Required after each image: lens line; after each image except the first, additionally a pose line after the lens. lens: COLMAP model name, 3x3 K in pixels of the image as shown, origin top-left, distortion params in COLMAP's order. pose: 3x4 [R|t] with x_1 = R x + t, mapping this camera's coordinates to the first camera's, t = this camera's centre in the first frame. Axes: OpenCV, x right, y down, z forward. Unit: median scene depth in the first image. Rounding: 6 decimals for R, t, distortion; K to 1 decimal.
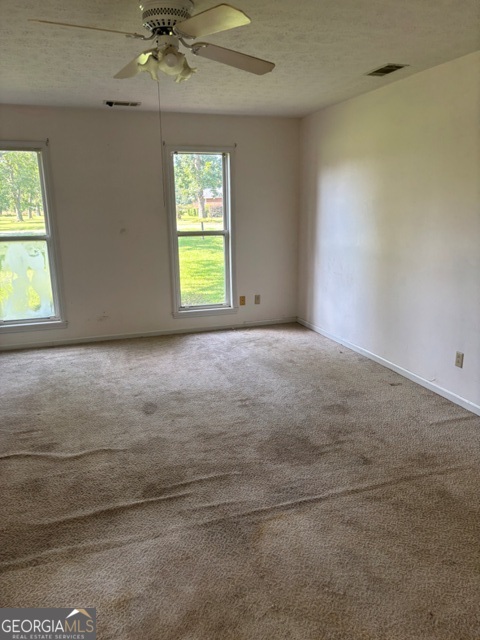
lens RADIAL K [[488.6, 0, 240.5], [0, 488.6, 323.8], [0, 0, 1]] dist [0.034587, -0.029933]
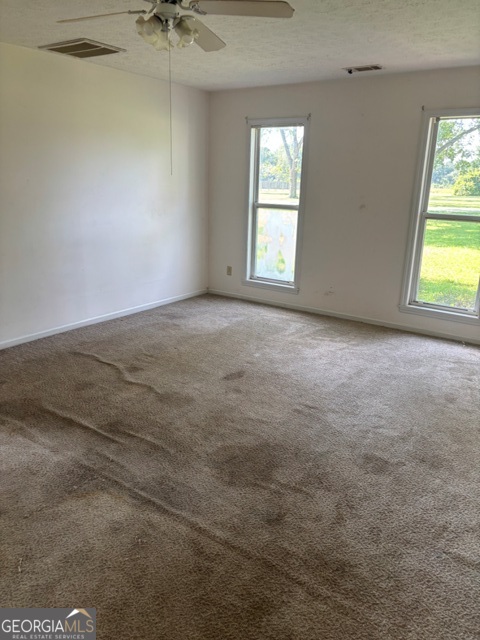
lens RADIAL K [[488.6, 0, 240.0], [0, 488.6, 315.8], [0, 0, 1]] dist [0.034587, -0.029933]
pose [[0.585199, 0.248472, -0.771883, 0.529237], [-0.226733, 0.964068, 0.138441, -0.085717], [0.778546, 0.093996, 0.620508, 0.330571]]
